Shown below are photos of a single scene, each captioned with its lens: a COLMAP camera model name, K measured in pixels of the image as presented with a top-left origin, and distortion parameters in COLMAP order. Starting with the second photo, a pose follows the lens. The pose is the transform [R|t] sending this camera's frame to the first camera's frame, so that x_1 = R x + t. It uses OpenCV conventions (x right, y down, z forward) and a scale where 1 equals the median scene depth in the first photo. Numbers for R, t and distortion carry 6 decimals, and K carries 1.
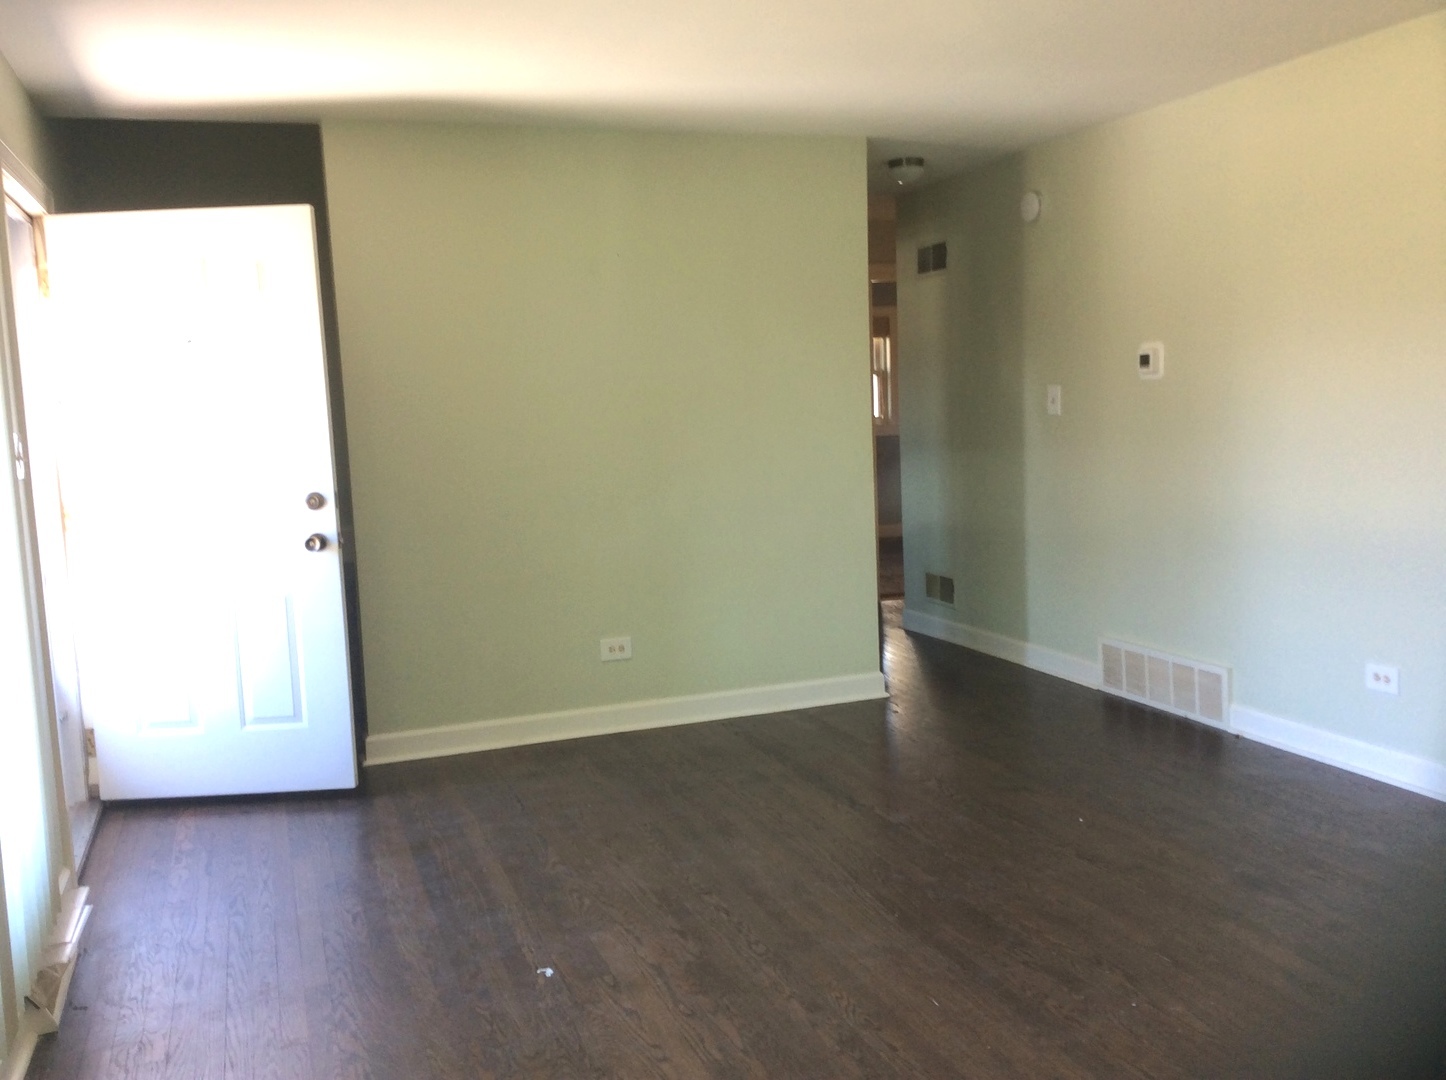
lens RADIAL K [[1290.9, 0, 727.2], [0, 1290.9, 536.2], [0, 0, 1]] dist [0.105397, -0.209622]
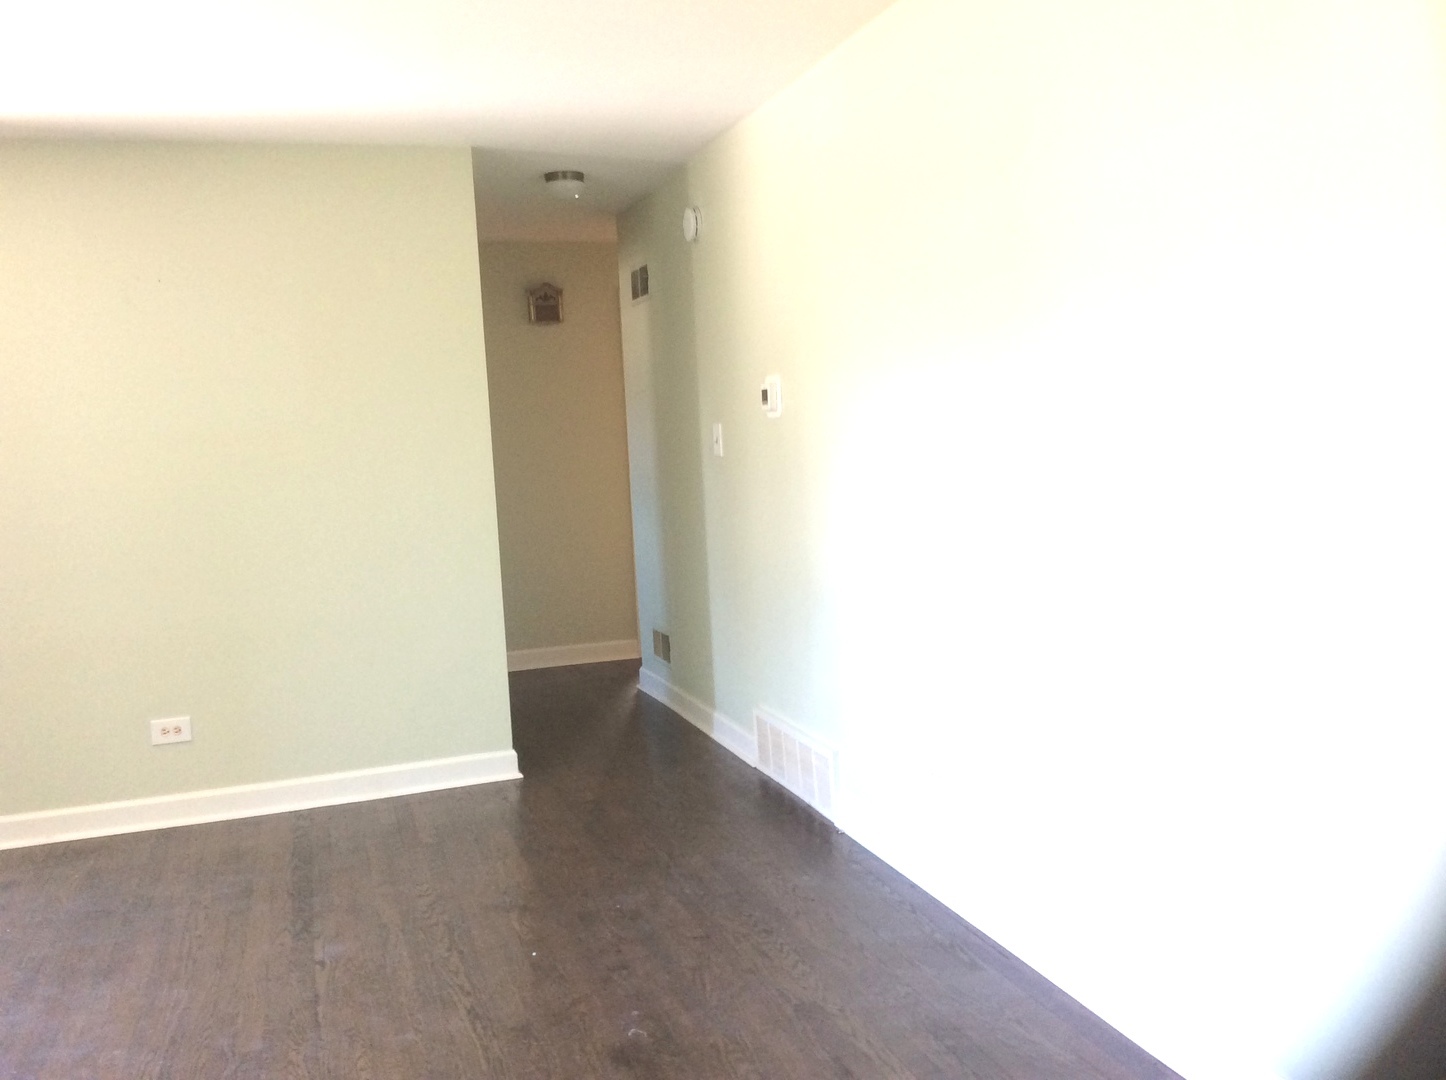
lens RADIAL K [[1290.9, 0, 723.0], [0, 1290.9, 540.0], [0, 0, 1]] dist [0.105397, -0.209622]
pose [[0.999567, -0.008411, -0.028210, 0.281347], [0.007857, 0.999775, -0.019684, -0.018964], [0.028369, 0.019454, 0.999408, 0.116549]]
